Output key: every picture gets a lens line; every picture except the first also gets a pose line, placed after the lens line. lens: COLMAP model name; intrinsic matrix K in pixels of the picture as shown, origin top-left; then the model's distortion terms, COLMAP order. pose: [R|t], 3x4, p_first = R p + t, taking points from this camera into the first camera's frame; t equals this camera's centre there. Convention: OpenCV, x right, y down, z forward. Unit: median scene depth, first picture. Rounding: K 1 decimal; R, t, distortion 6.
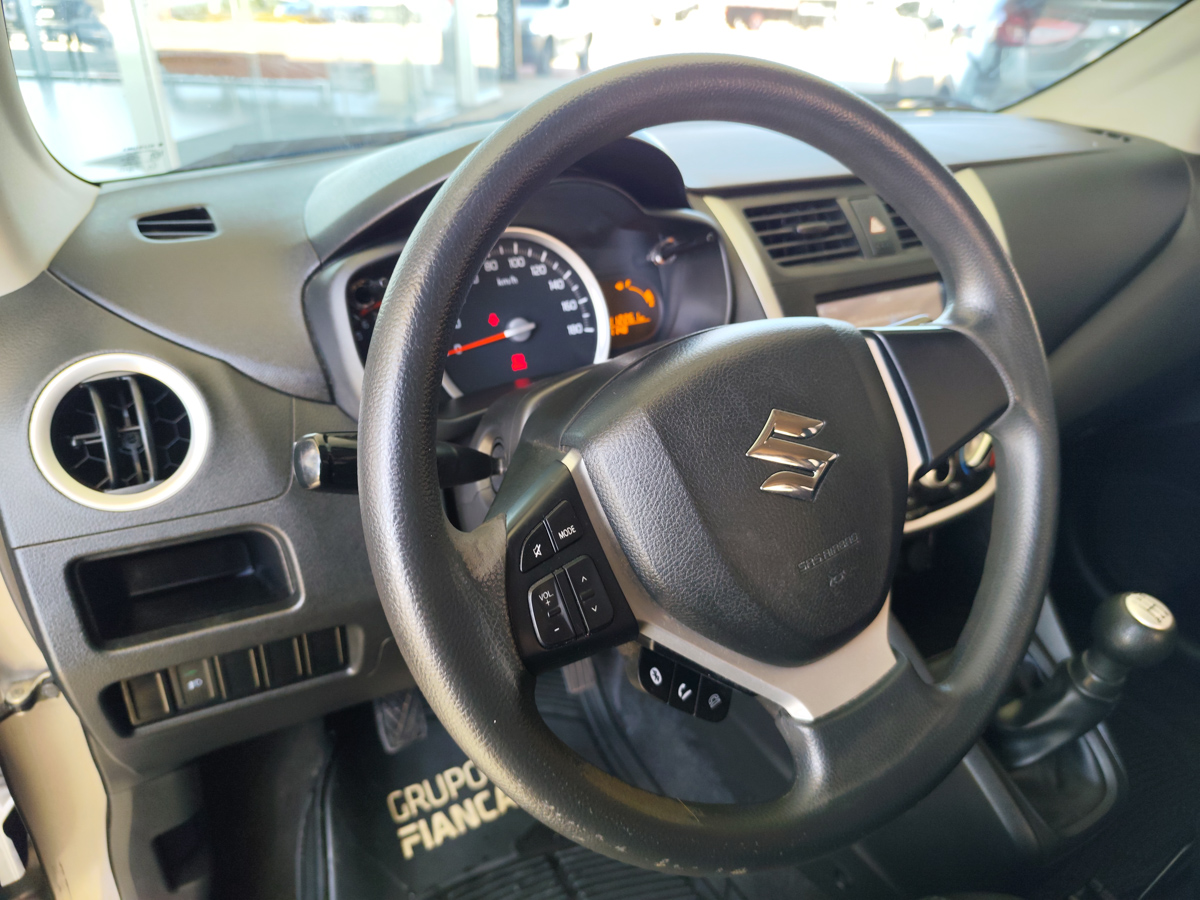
lens RADIAL K [[809.9, 0, 597.0], [0, 809.9, 463.3], [0, 0, 1]] dist [0.039125, -0.000134]
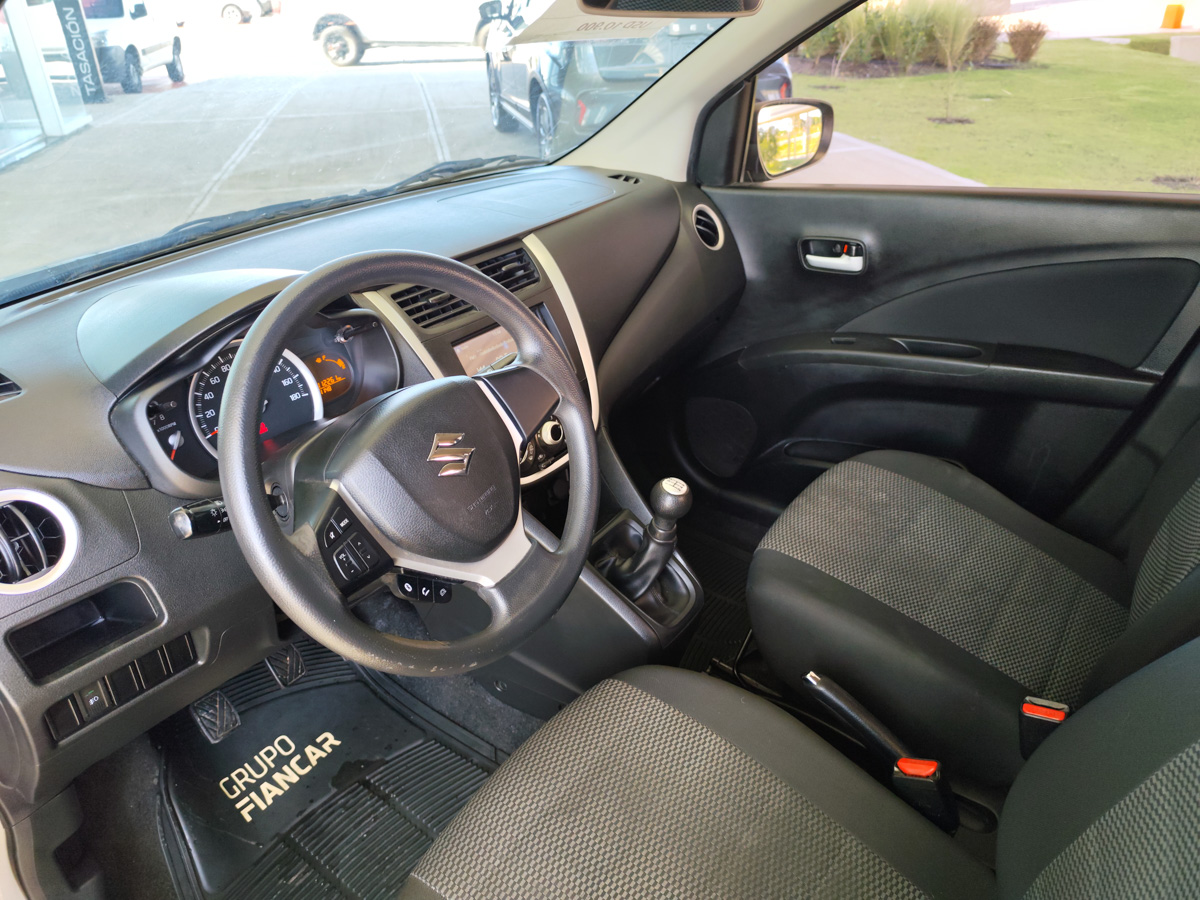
lens RADIAL K [[799.8, 0, 614.1], [0, 799.8, 448.5], [0, 0, 1]] dist [0.001080, -0.042902]
pose [[0.898520, -0.232672, 0.372190, -0.070914], [0.229202, 0.971867, 0.054228, -0.023191], [-0.374337, 0.036582, 0.926571, -0.558676]]
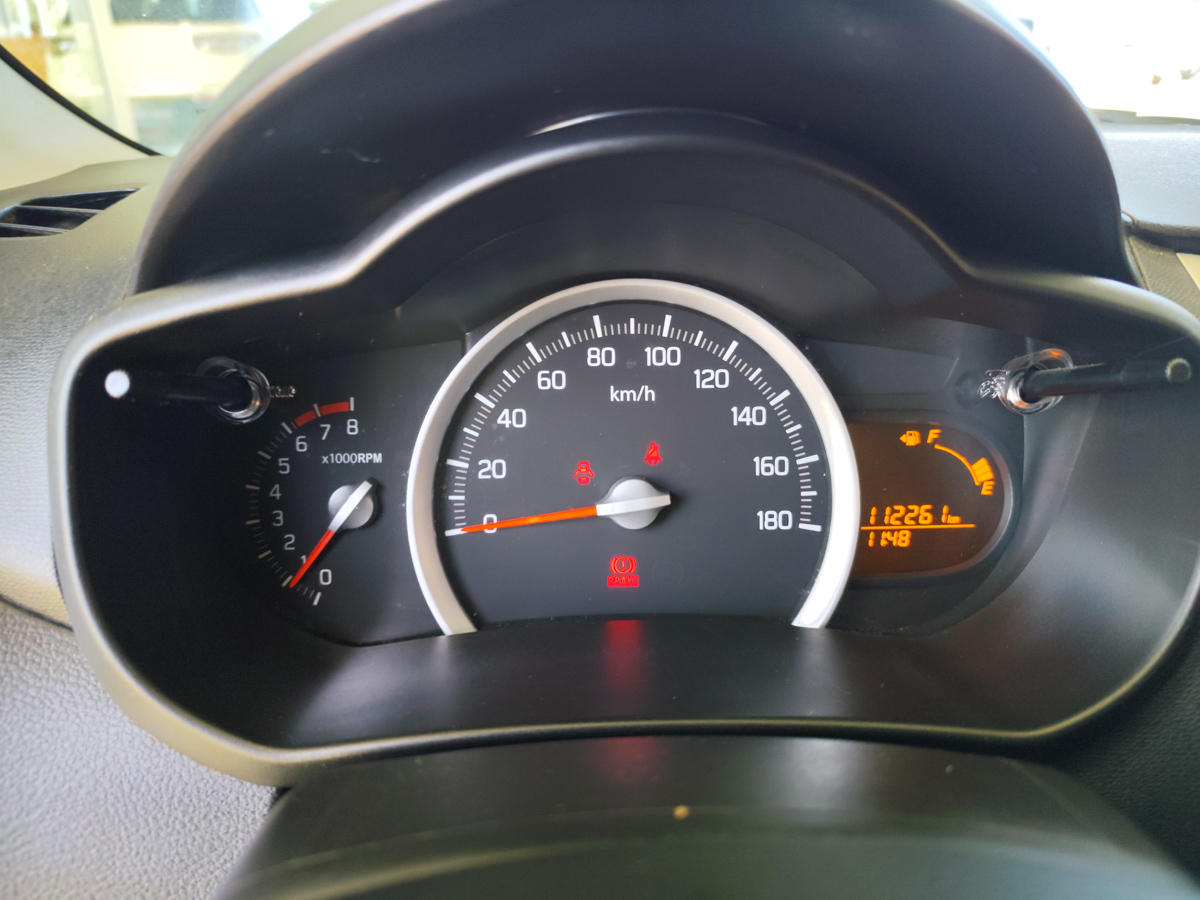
lens RADIAL K [[799.8, 0, 614.1], [0, 799.8, 448.5], [0, 0, 1]] dist [0.001080, -0.042902]
pose [[0.877677, 0.186884, -0.441313, 0.084207], [-0.220292, 0.975109, -0.025181, -0.181404], [0.425622, 0.119319, 0.897000, 0.598562]]
